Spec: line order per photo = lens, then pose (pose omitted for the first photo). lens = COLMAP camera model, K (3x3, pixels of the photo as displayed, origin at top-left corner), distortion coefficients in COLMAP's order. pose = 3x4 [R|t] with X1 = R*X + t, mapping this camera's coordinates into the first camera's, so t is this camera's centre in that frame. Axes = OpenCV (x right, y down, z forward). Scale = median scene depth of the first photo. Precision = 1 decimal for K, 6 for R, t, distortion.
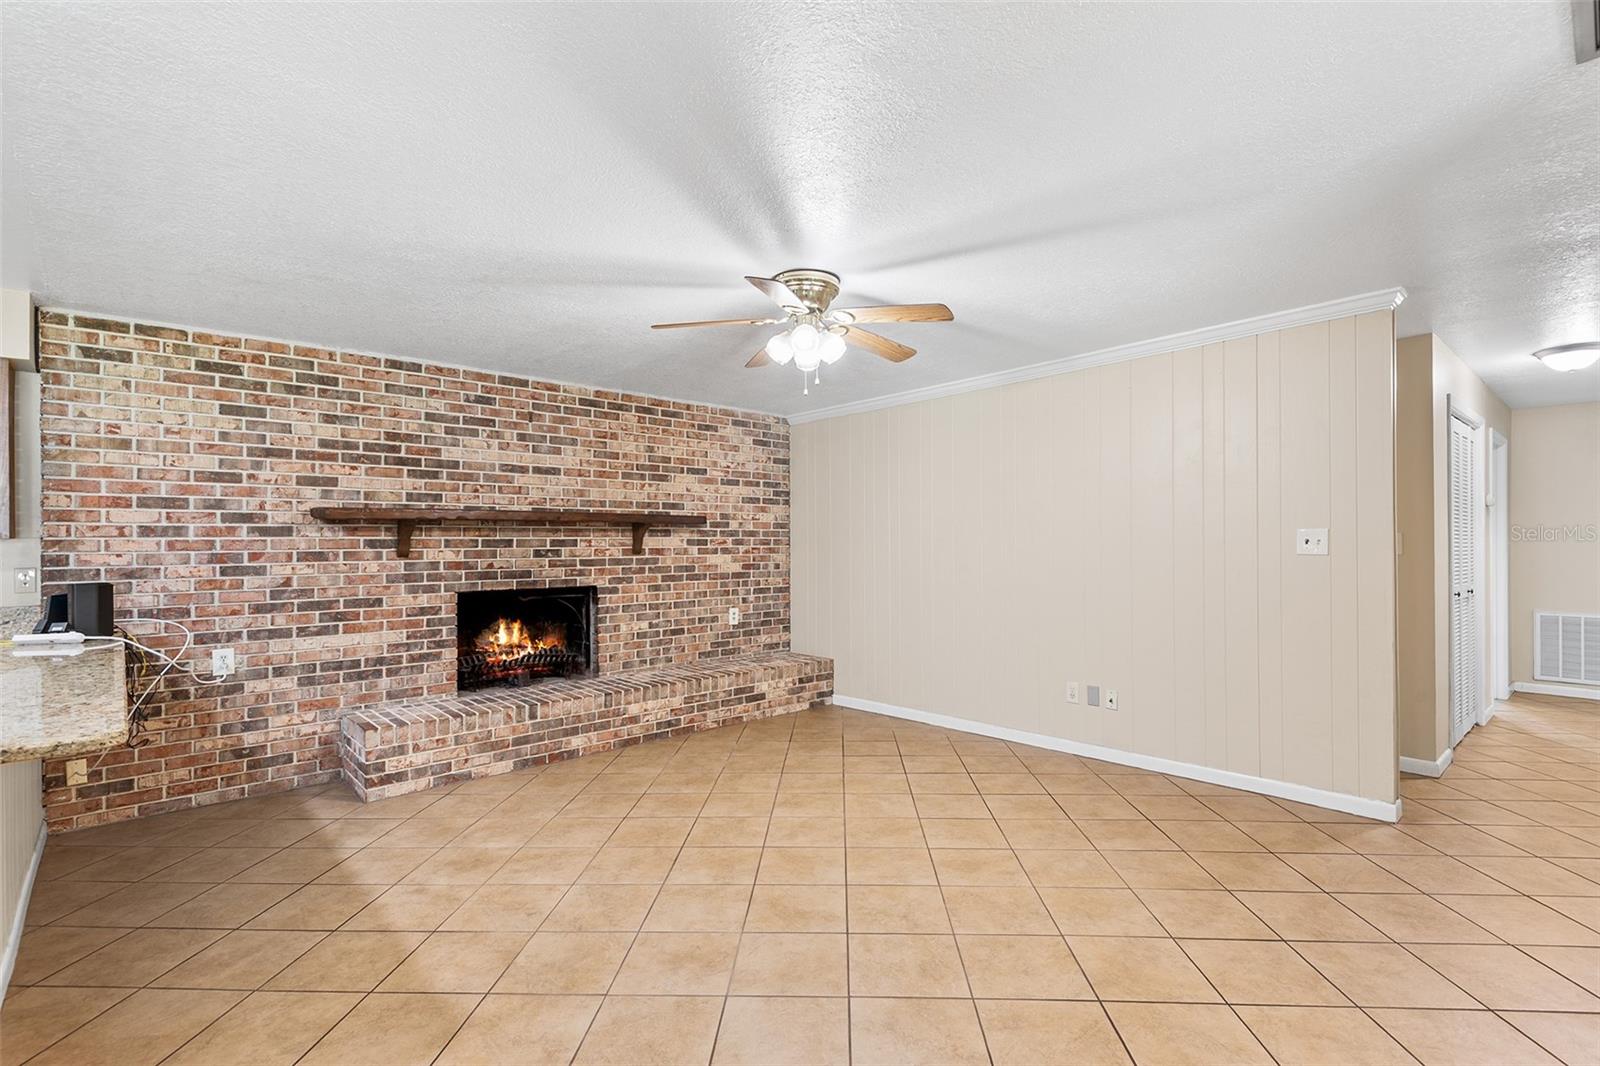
lens RADIAL K [[750.1, 0, 809.6], [0, 750.1, 544.3], [0, 0, 1]] dist [0.049359, -0.034378]
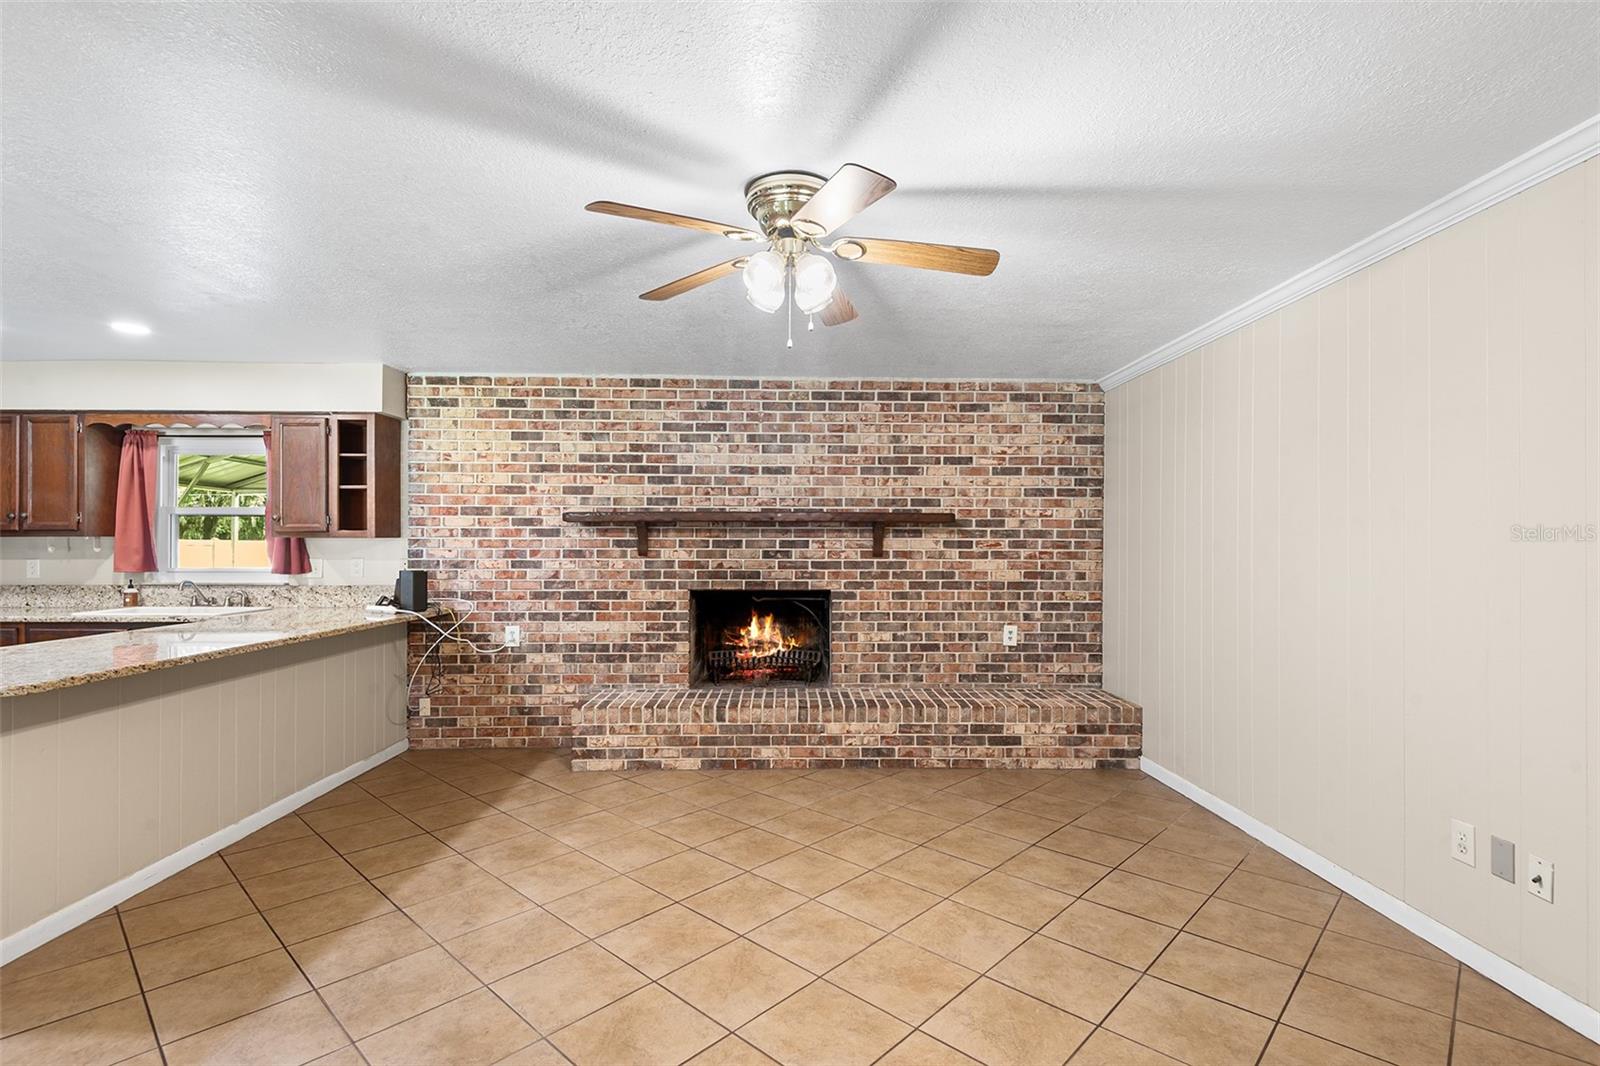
lens RADIAL K [[750.1, 0, 809.6], [0, 750.1, 544.3], [0, 0, 1]] dist [0.049359, -0.034378]
pose [[0.757396, 0.009644, -0.652884, 0.362747], [-0.008756, 0.999951, 0.004613, -0.006877], [0.652897, 0.002223, 0.757444, 0.324075]]
